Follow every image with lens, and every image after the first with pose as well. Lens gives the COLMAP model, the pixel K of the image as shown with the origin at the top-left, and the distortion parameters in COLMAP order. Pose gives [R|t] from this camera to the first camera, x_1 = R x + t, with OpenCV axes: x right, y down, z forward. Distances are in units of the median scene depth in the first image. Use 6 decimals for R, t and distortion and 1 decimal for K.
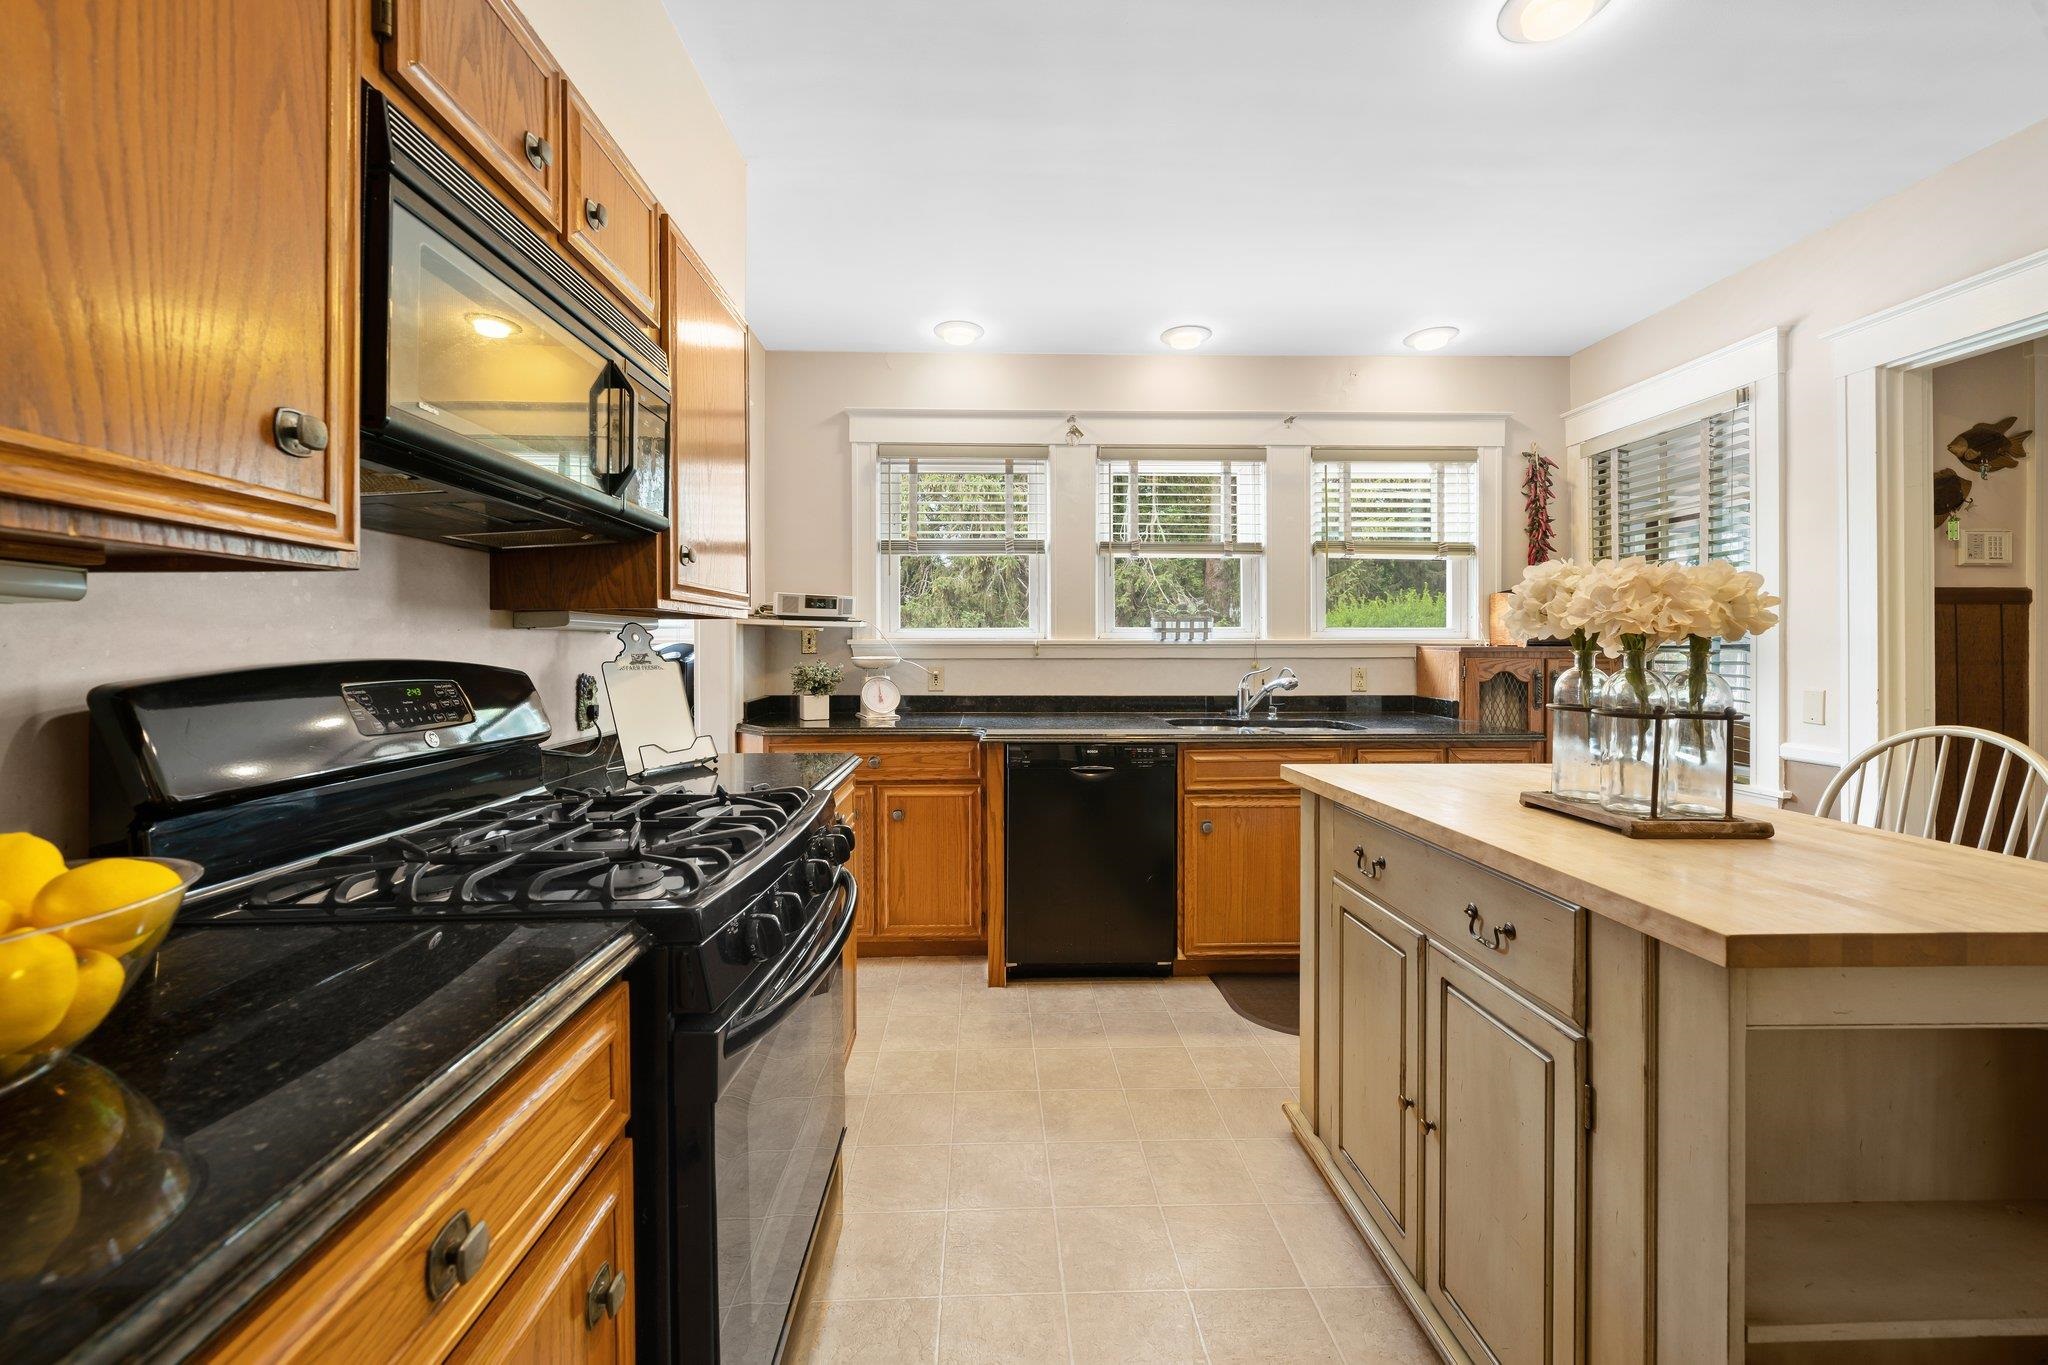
lens RADIAL K [[799.3, 0, 1019.4], [0, 799.3, 666.5], [0, 0, 1]] dist [-0.002886, -0.000159]
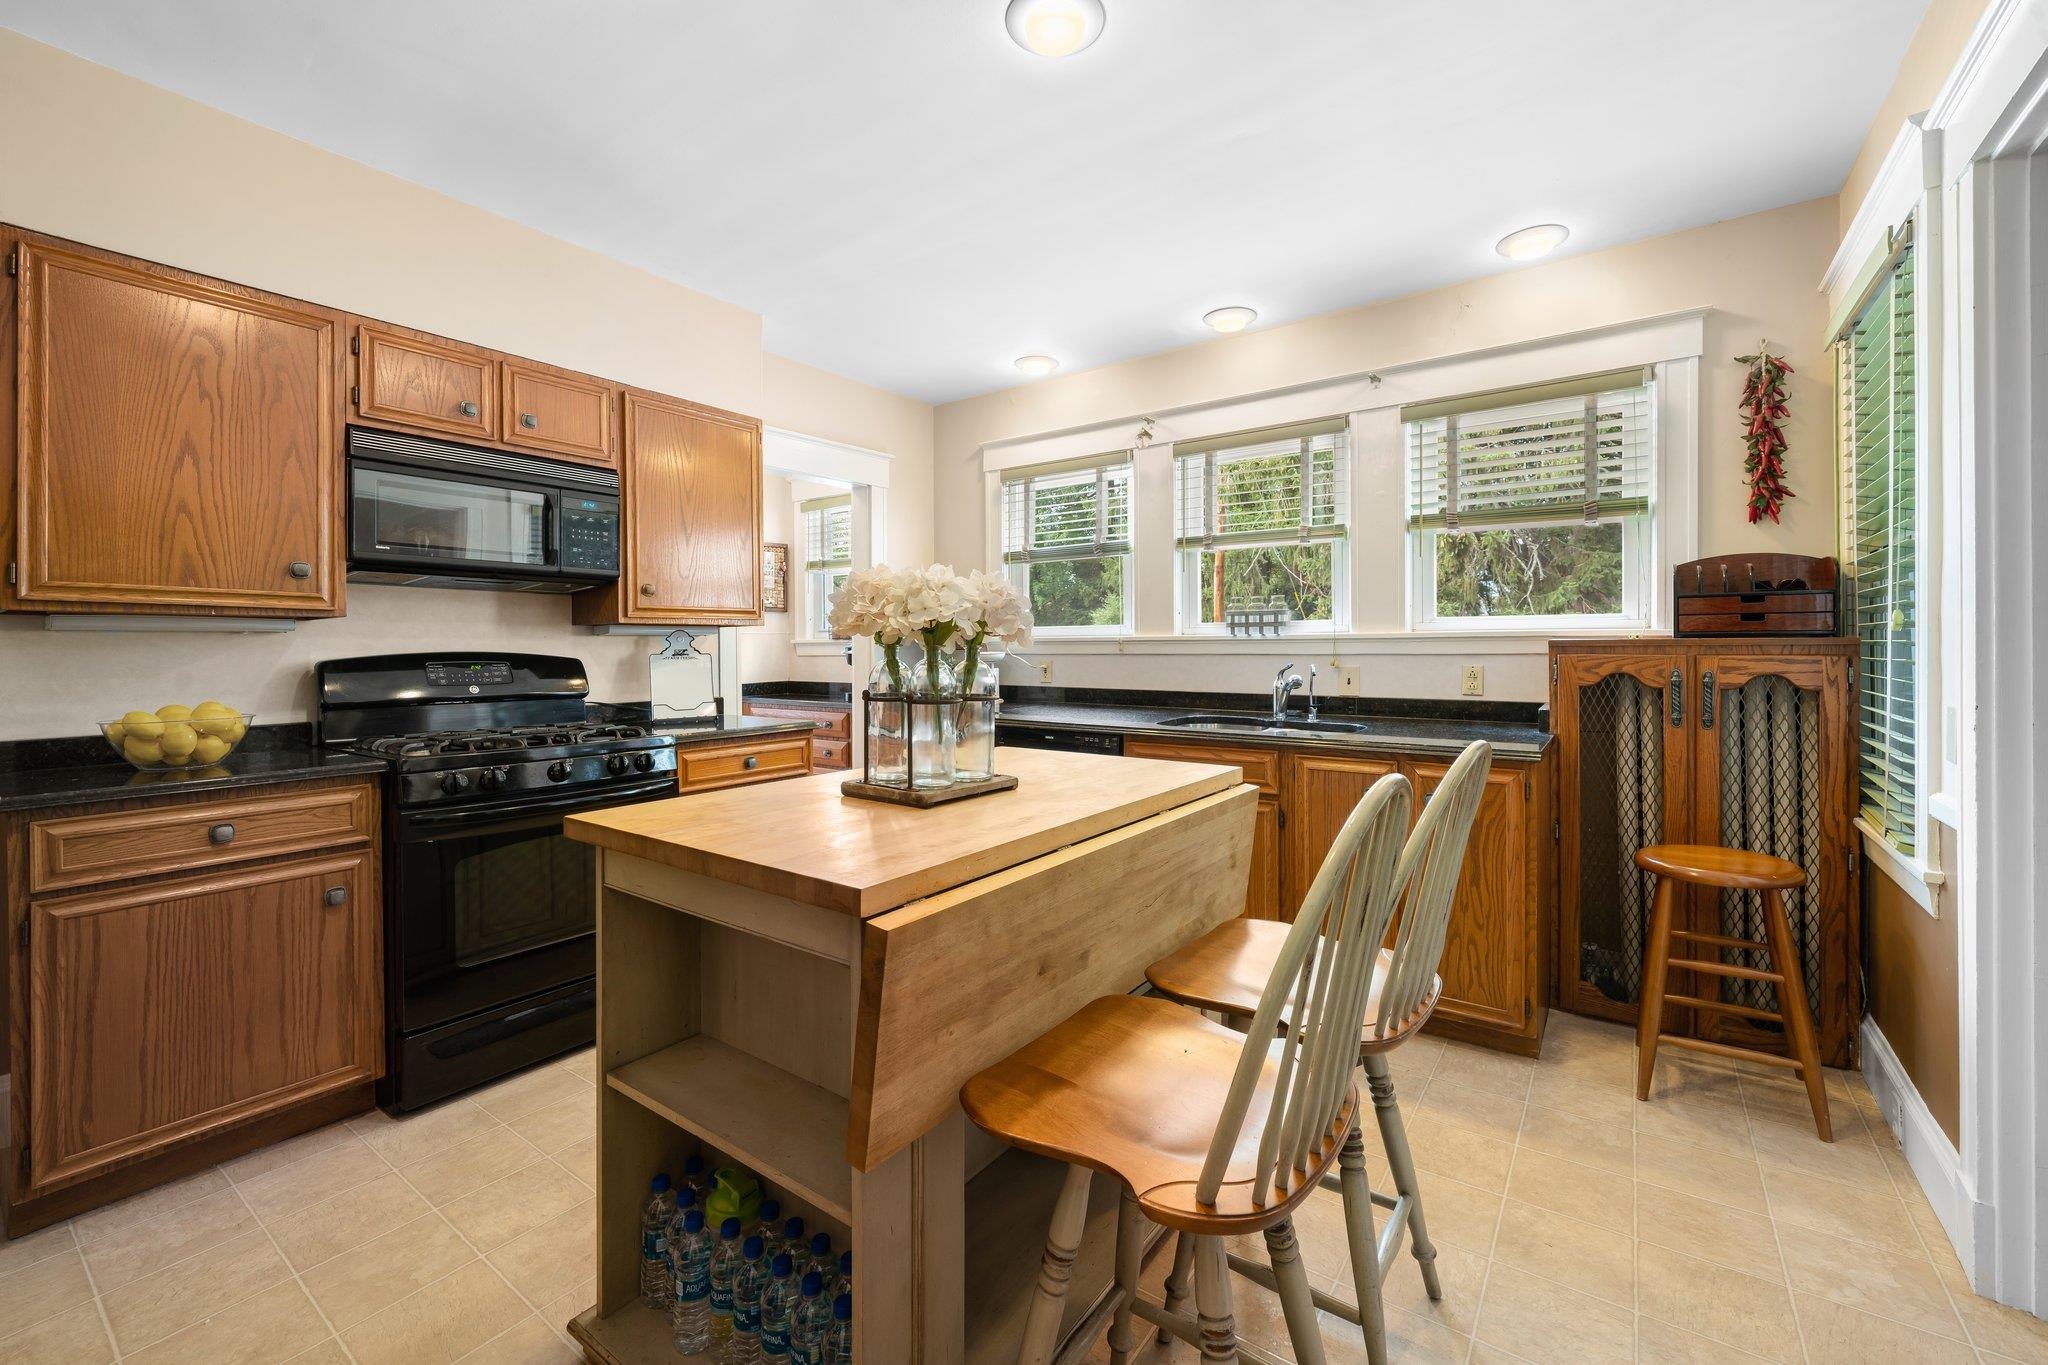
lens RADIAL K [[846.4, 0, 1021.0], [0, 846.4, 660.1], [0, 0, 1]] dist [0.006995, -0.000150]
pose [[0.787290, 0.007045, -0.616543, 0.608072], [-0.009992, 0.999949, -0.001334, 0.001047], [0.616502, 0.007211, 0.787320, 0.041266]]
